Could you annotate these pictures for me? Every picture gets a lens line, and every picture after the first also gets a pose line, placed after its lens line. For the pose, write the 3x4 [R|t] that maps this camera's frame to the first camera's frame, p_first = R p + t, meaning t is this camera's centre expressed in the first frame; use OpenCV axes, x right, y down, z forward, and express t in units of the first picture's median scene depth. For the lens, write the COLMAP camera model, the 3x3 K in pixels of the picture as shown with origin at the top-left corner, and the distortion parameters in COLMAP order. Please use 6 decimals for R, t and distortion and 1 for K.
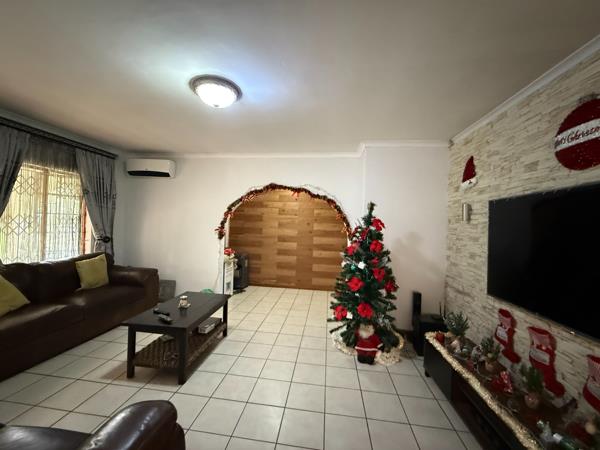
lens RADIAL K [[238.8, 0, 297.8], [0, 238.8, 224.4], [0, 0, 1]] dist [0.000522, -0.000054]
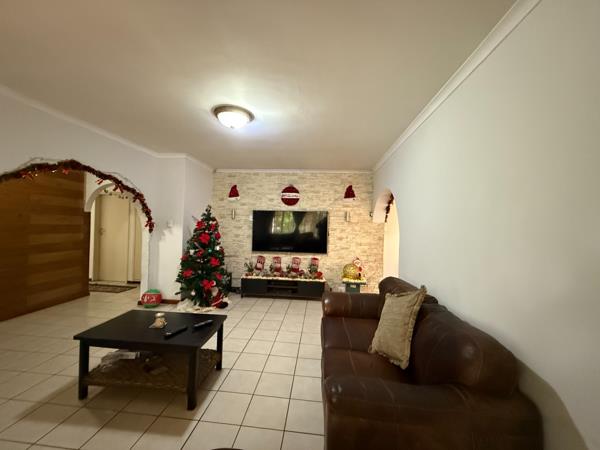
lens RADIAL K [[238.8, 0, 298.4], [0, 238.8, 224.3], [0, 0, 1]] dist [0.000522, -0.000054]
pose [[-0.036317, -0.029221, 0.998913, -1.265507], [-0.028008, 0.999210, 0.028211, -0.034817], [-0.998948, -0.026953, -0.037107, 0.556617]]
